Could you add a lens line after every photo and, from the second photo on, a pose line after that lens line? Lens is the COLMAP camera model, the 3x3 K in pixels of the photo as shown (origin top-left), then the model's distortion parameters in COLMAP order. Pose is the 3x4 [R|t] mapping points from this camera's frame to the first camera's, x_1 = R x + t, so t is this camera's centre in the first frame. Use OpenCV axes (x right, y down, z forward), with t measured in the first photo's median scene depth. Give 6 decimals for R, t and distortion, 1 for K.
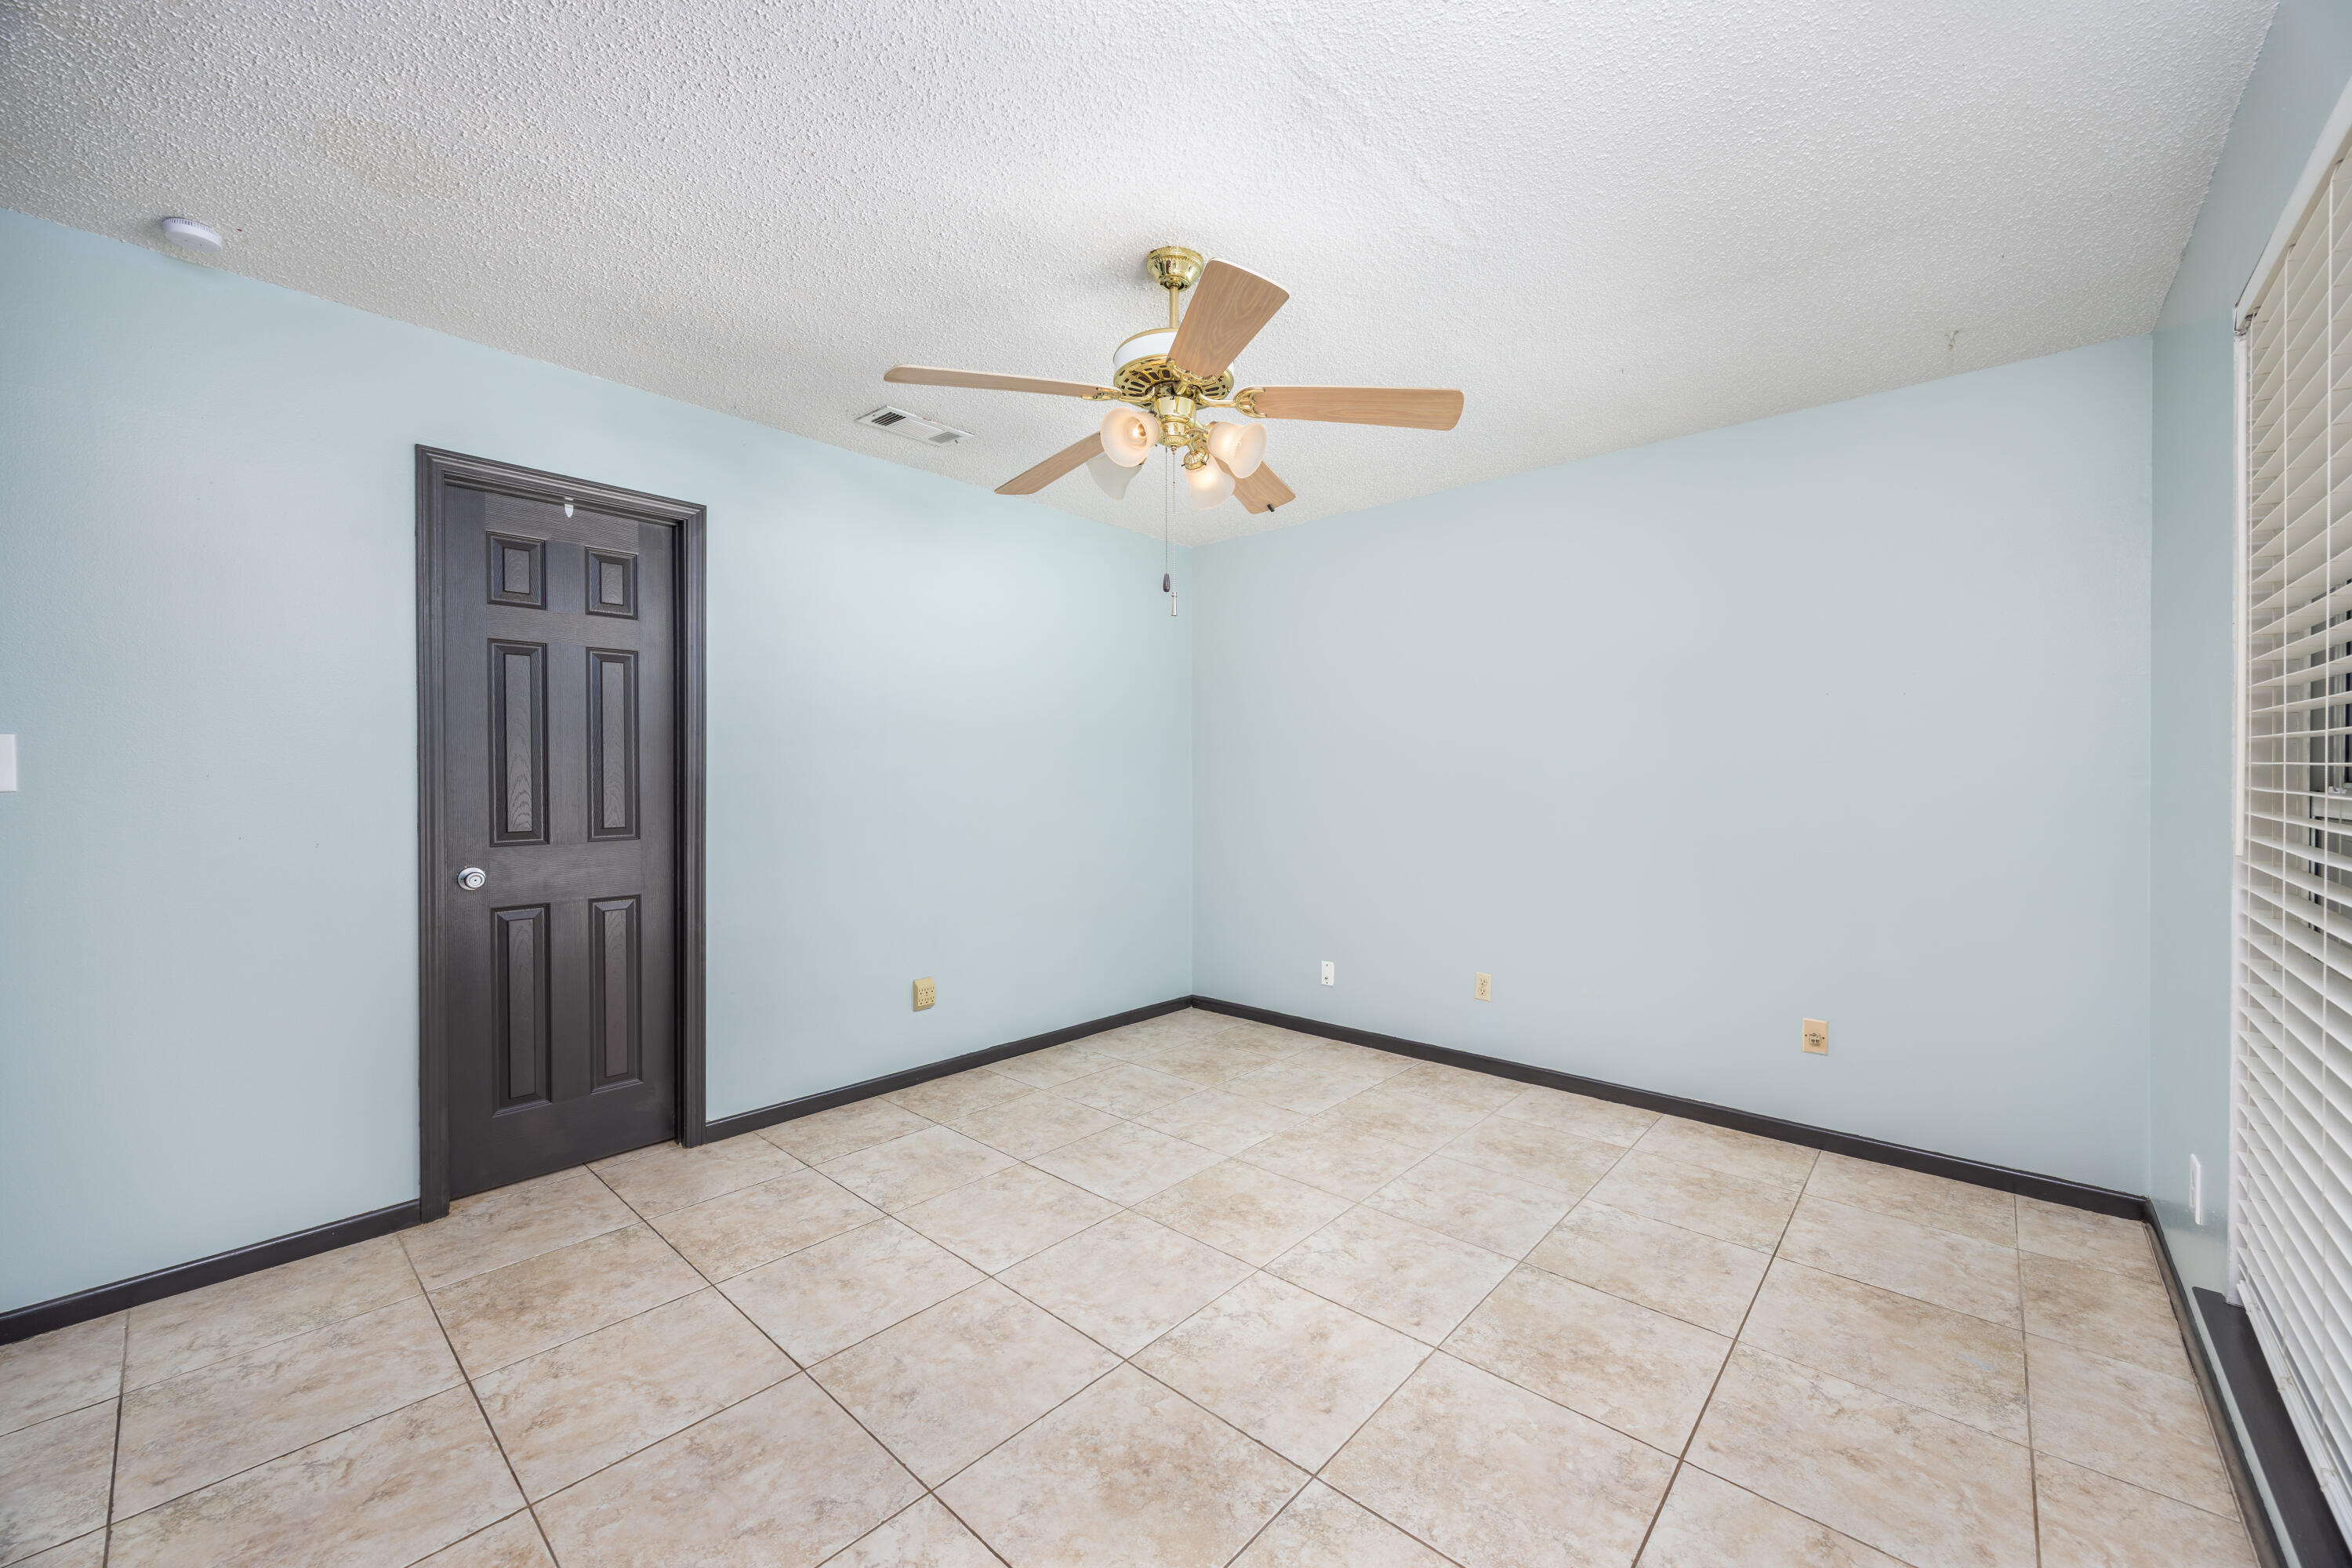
lens RADIAL K [[907.2, 0, 1171.8], [0, 907.2, 779.1], [0, 0, 1]] dist [-0.001476, 0.000127]
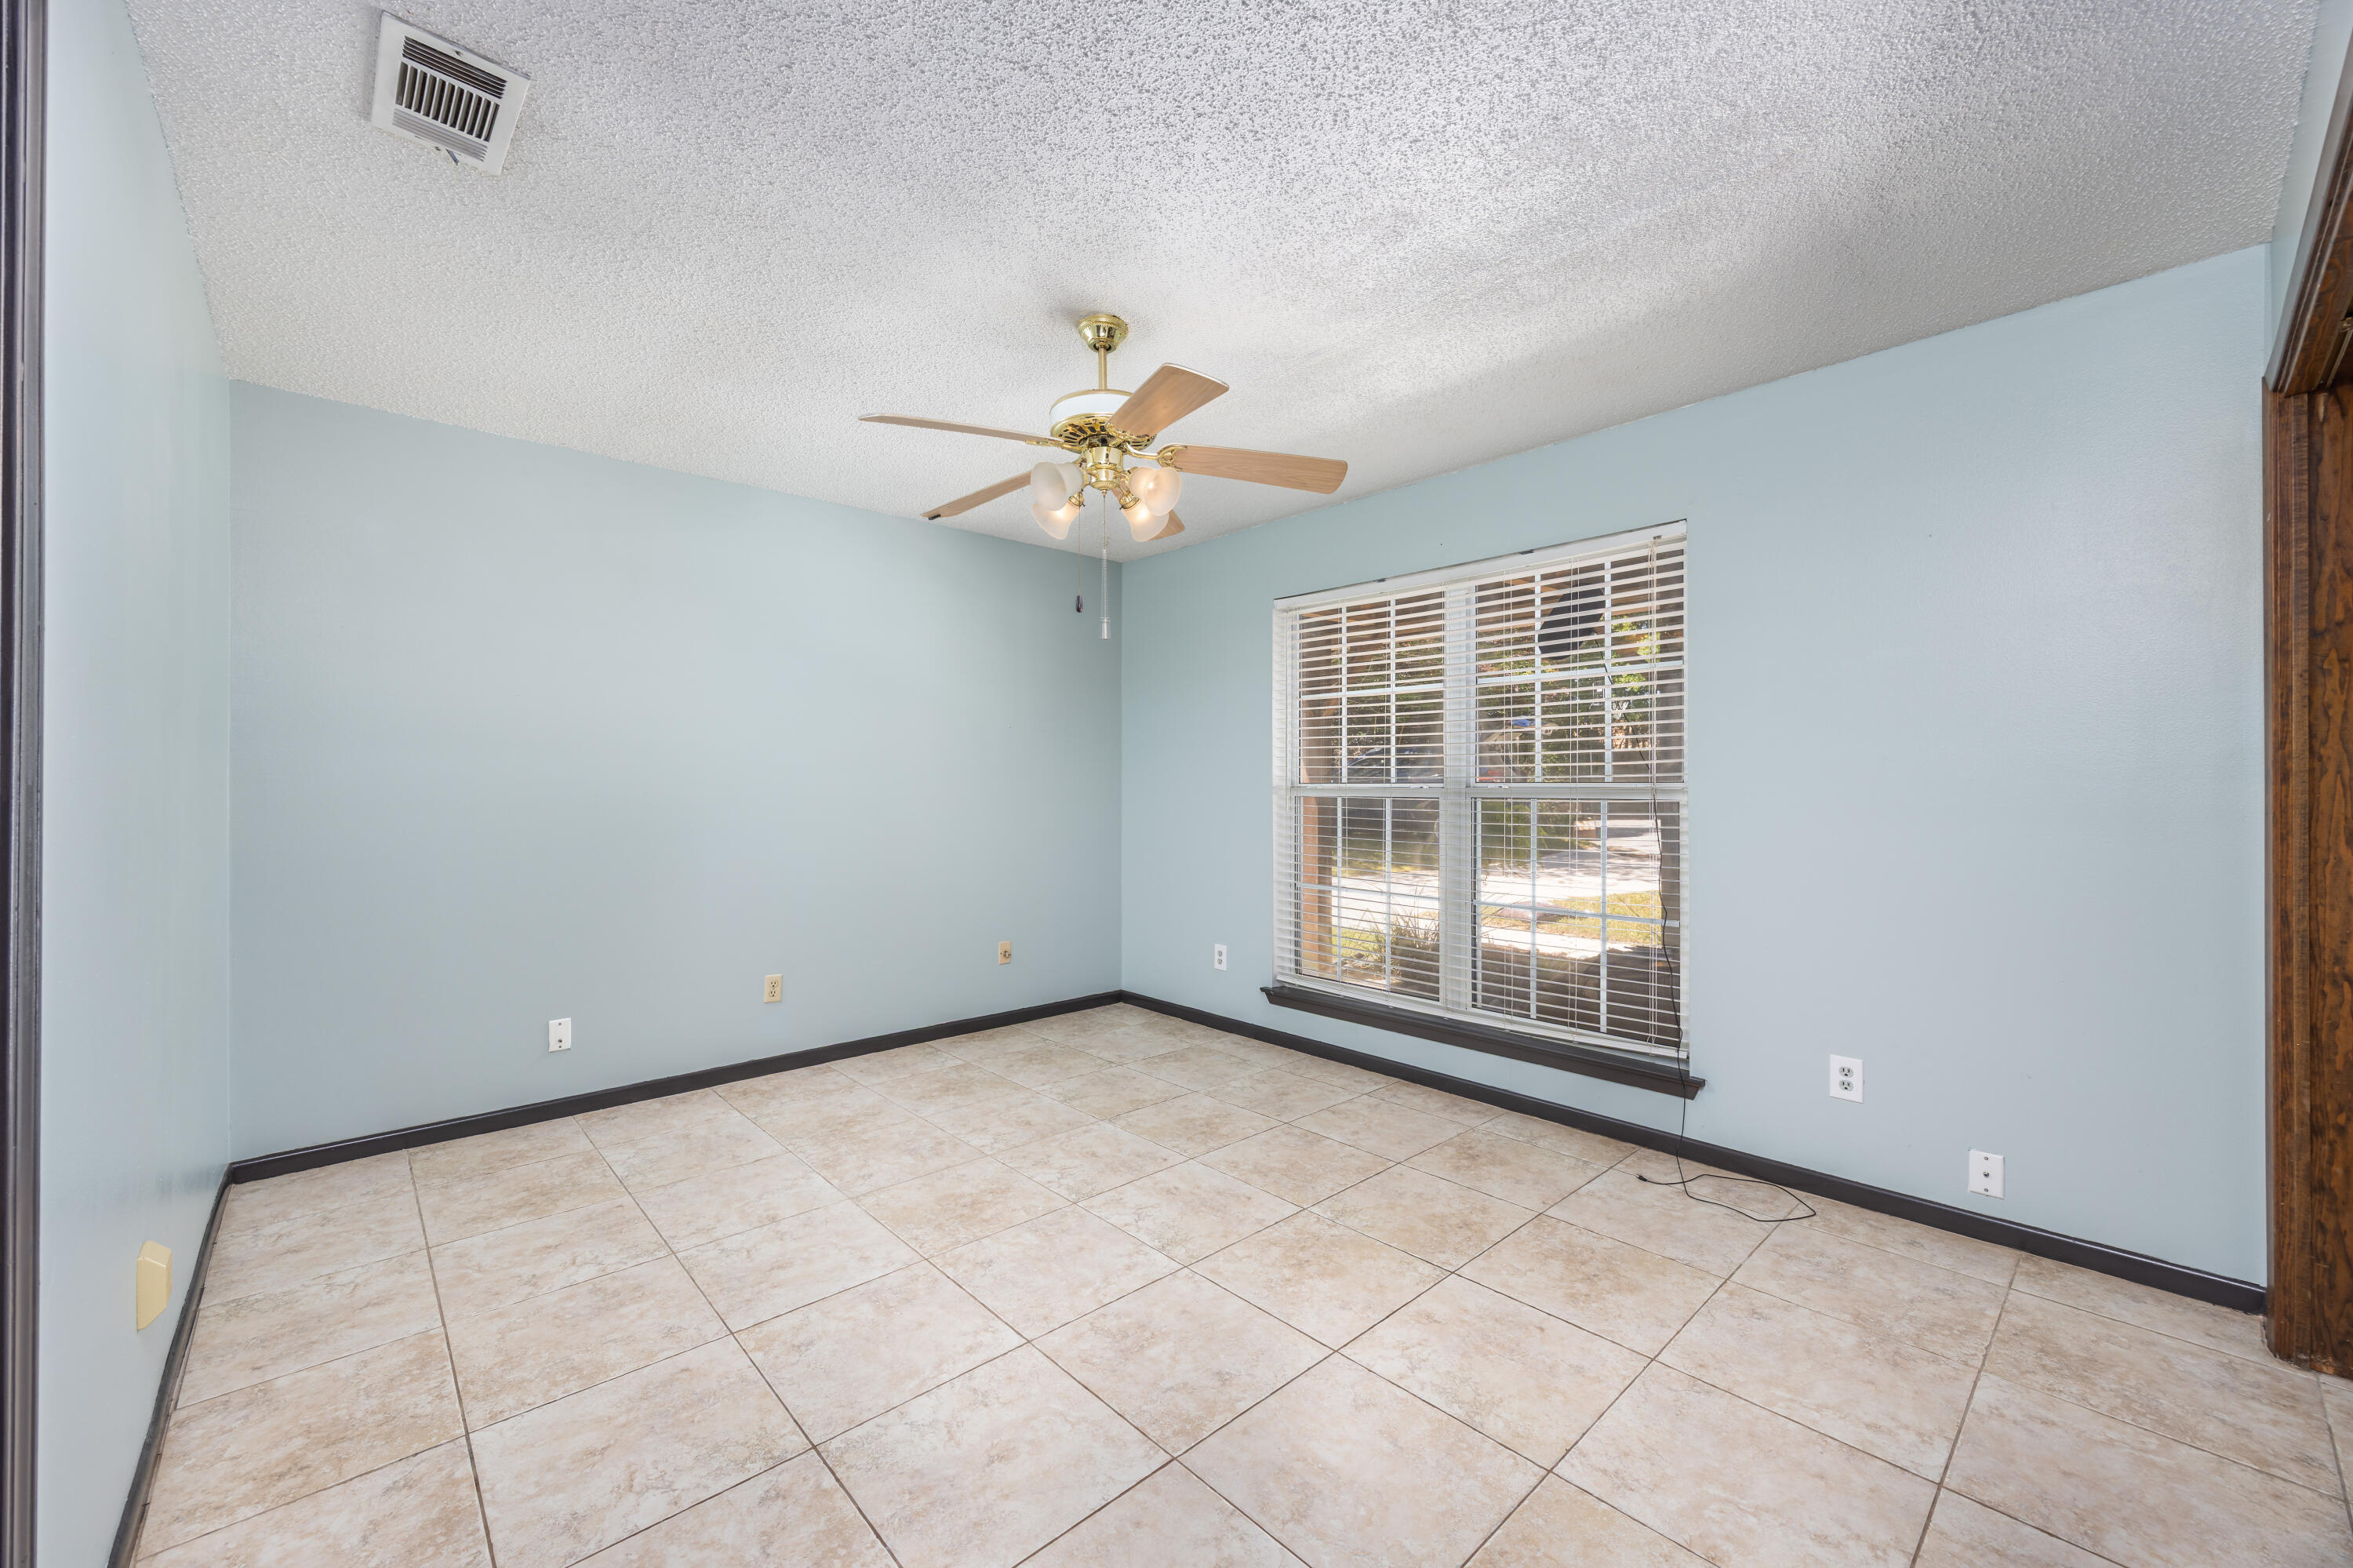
lens RADIAL K [[907.6, 0, 1172.3], [0, 907.6, 779.1], [0, 0, 1]] dist [-0.001476, 0.000127]
pose [[0.098952, 0.004549, 0.995082, -0.827829], [0.000597, 0.999989, -0.004631, -0.005517], [-0.995092, 0.001053, 0.098948, 0.585205]]
